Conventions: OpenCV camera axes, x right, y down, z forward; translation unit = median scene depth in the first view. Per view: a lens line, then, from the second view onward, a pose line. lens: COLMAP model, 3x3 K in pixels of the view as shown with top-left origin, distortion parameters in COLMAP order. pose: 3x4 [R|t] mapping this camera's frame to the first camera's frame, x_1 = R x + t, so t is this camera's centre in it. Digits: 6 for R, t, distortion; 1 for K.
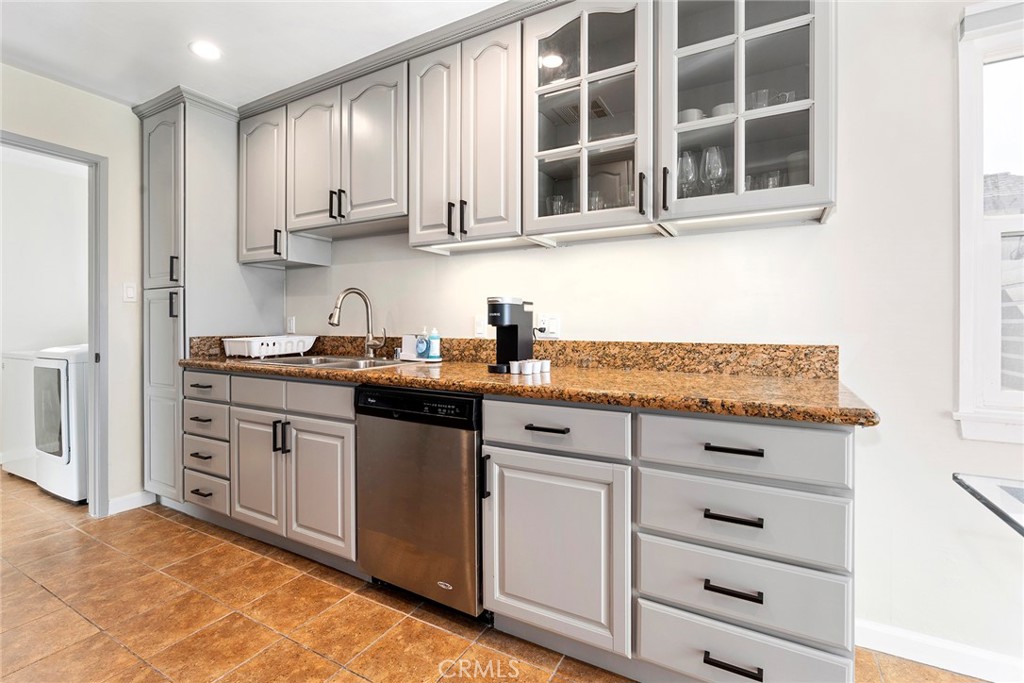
lens RADIAL K [[465.2, 0, 512.9], [0, 465.2, 323.6], [0, 0, 1]] dist [-0.002896, -0.000063]
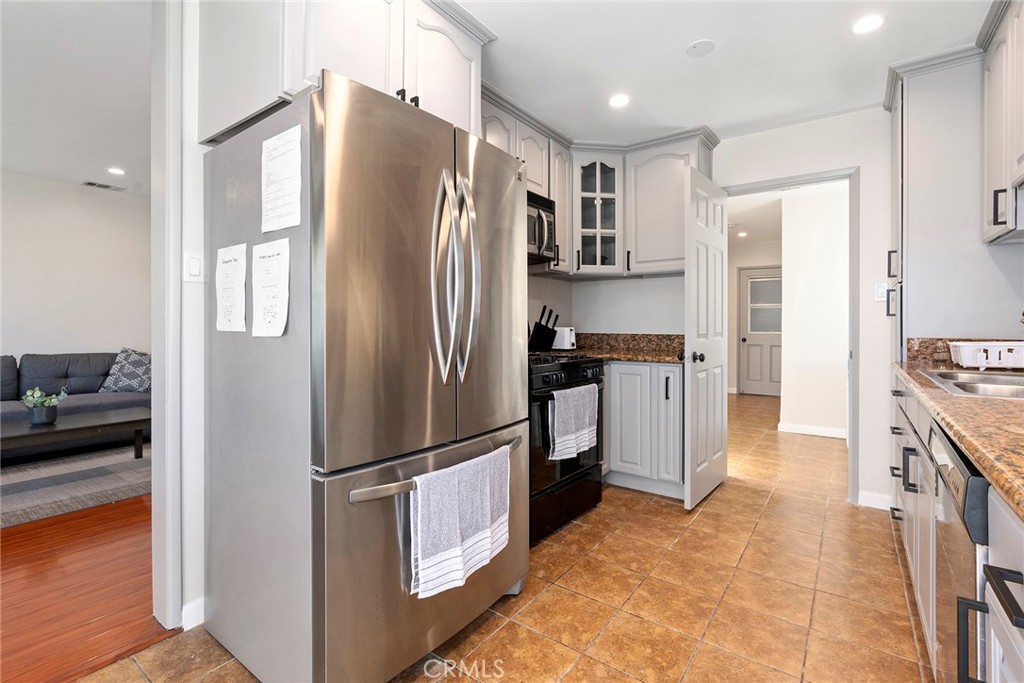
lens RADIAL K [[465.2, 0, 513.1], [0, 465.2, 322.2], [0, 0, 1]] dist [-0.002896, -0.000063]
pose [[-0.124142, -0.001939, -0.992263, 0.284381], [0.000412, 0.999998, -0.002005, 0.000065], [0.992264, -0.000657, -0.124141, 0.359141]]
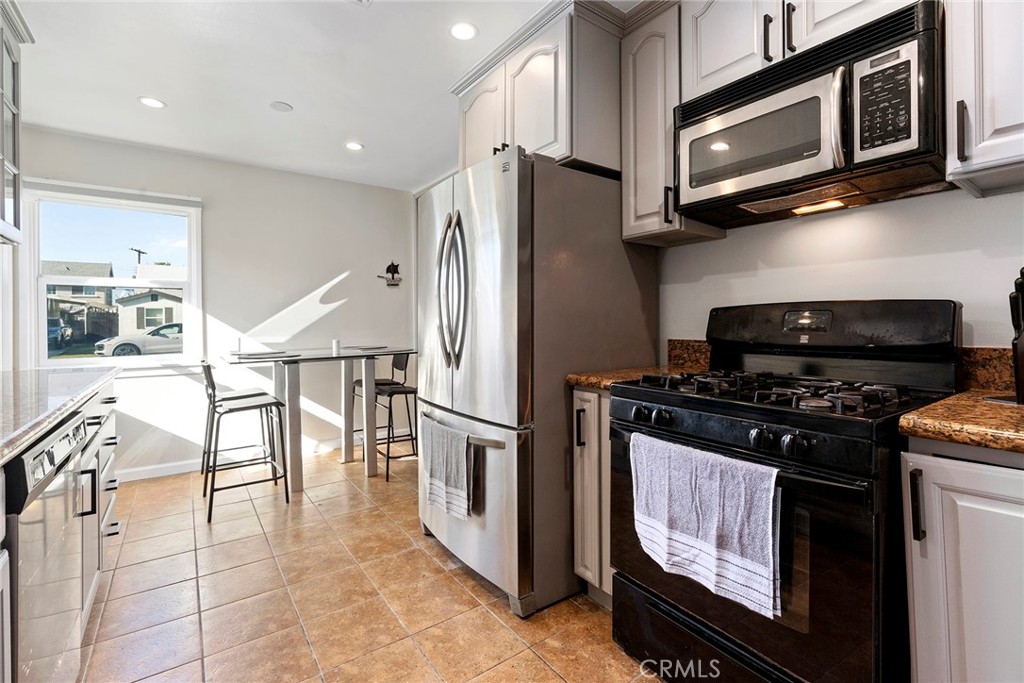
lens RADIAL K [[465.2, 0, 515.5], [0, 465.2, 321.7], [0, 0, 1]] dist [-0.002896, -0.000063]
pose [[-0.906438, 0.007601, 0.422271, -0.730829], [0.007657, 0.999969, -0.001564, -0.000320], [-0.422270, 0.001816, -0.906469, 0.890803]]
